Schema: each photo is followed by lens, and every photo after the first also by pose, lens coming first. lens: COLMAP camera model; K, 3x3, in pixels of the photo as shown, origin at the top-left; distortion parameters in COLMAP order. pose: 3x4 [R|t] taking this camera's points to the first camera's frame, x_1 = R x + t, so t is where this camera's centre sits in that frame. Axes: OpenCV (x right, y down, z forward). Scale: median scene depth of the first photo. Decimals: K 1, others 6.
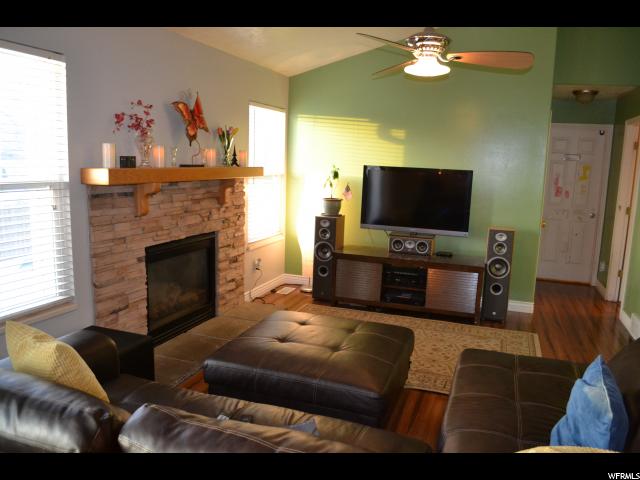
lens RADIAL K [[514.4, 0, 320.0], [0, 514.4, 240.0], [0, 0, 1]] dist [-0.073671, -0.000643]
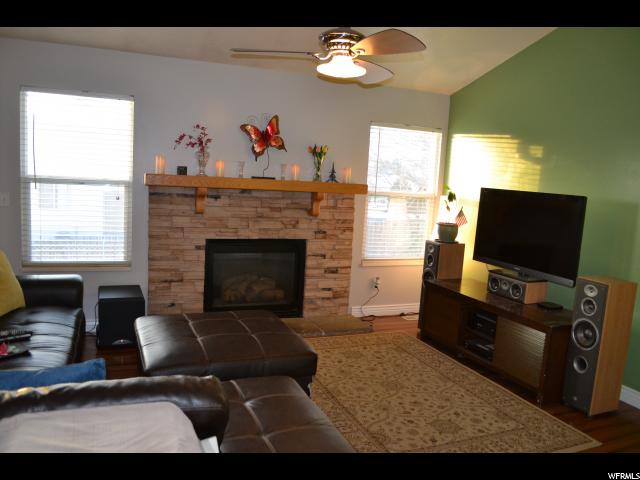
lens RADIAL K [[514.4, 0, 320.0], [0, 514.4, 240.0], [0, 0, 1]] dist [-0.073671, -0.000643]
pose [[0.670146, 0.099215, -0.735568, 0.641312], [-0.151326, 0.988474, -0.004539, -0.016351], [0.726640, 0.114352, 0.677435, 0.276638]]
